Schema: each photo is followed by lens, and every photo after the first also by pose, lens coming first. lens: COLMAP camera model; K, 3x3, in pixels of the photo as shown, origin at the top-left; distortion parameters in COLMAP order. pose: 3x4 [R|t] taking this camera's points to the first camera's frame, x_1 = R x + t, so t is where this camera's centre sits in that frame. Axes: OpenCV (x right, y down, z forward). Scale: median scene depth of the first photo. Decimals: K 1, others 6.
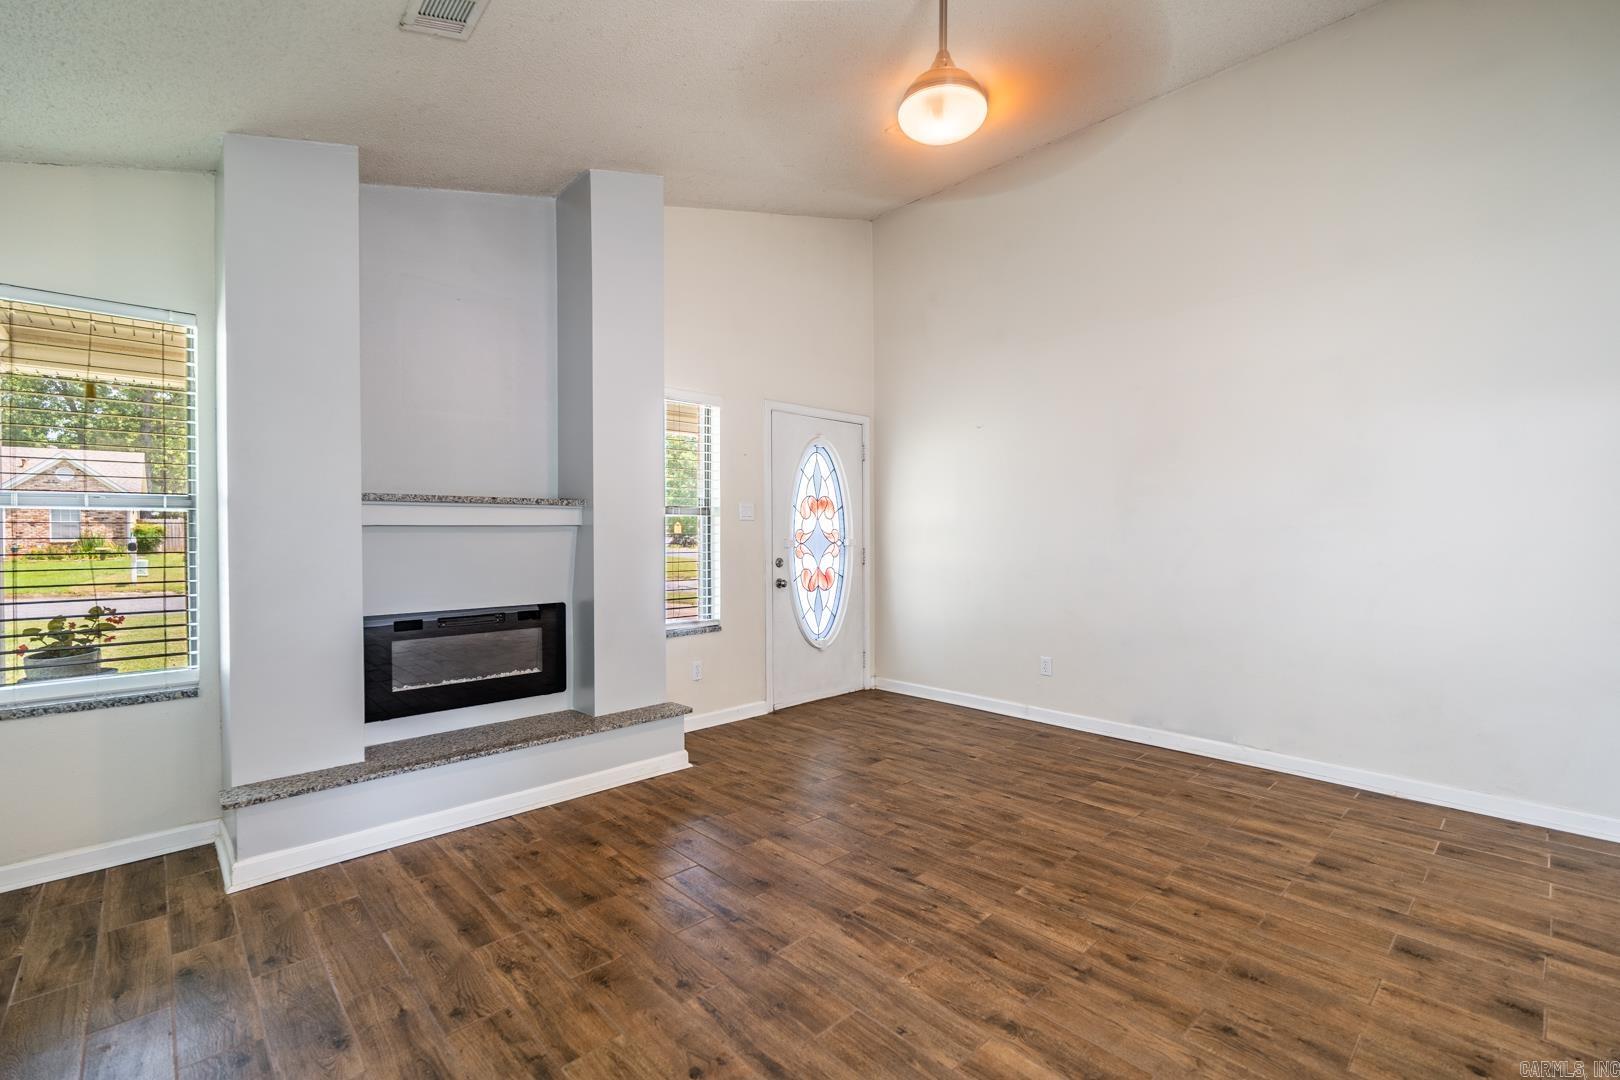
lens RADIAL K [[709.2, 0, 810.7], [0, 709.2, 534.3], [0, 0, 1]] dist [-0.007416, 0.000231]
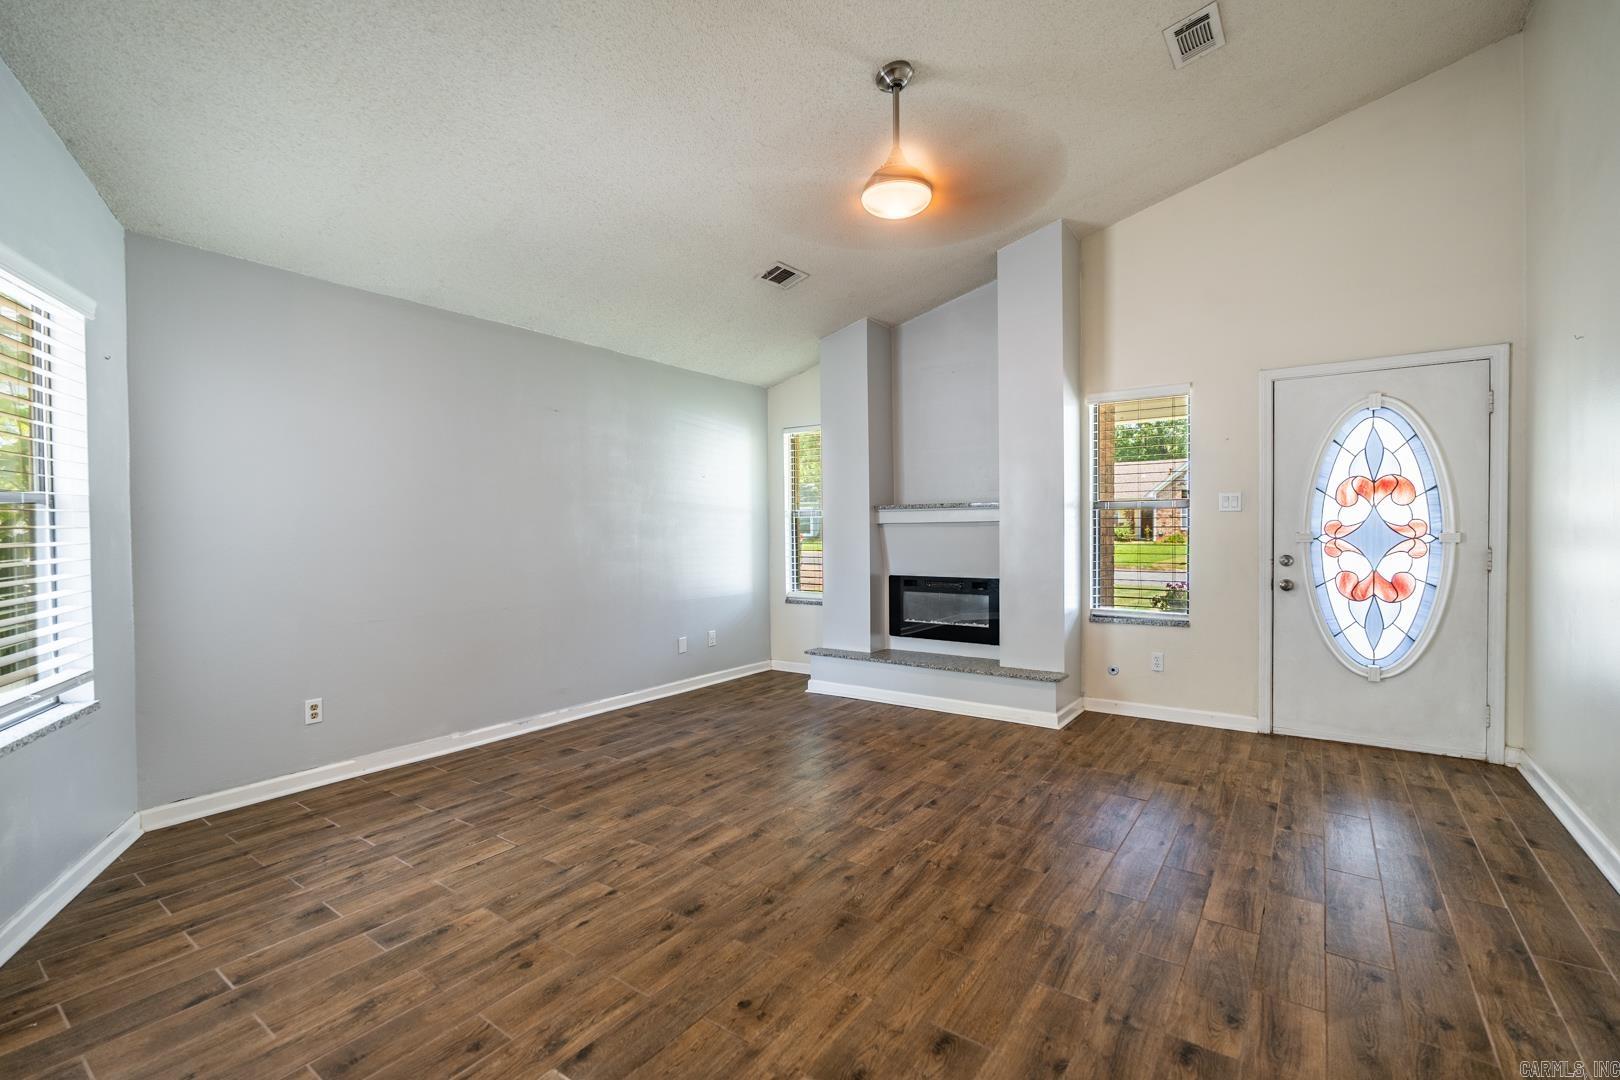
lens RADIAL K [[722.4, 0, 806.7], [0, 722.4, 539.3], [0, 0, 1]] dist [-0.010240, 0.000401]
pose [[0.190024, 0.017431, -0.981625, 0.937502], [0.005758, 0.999805, 0.018868, -0.006028], [0.981763, -0.009237, 0.189887, 0.393951]]
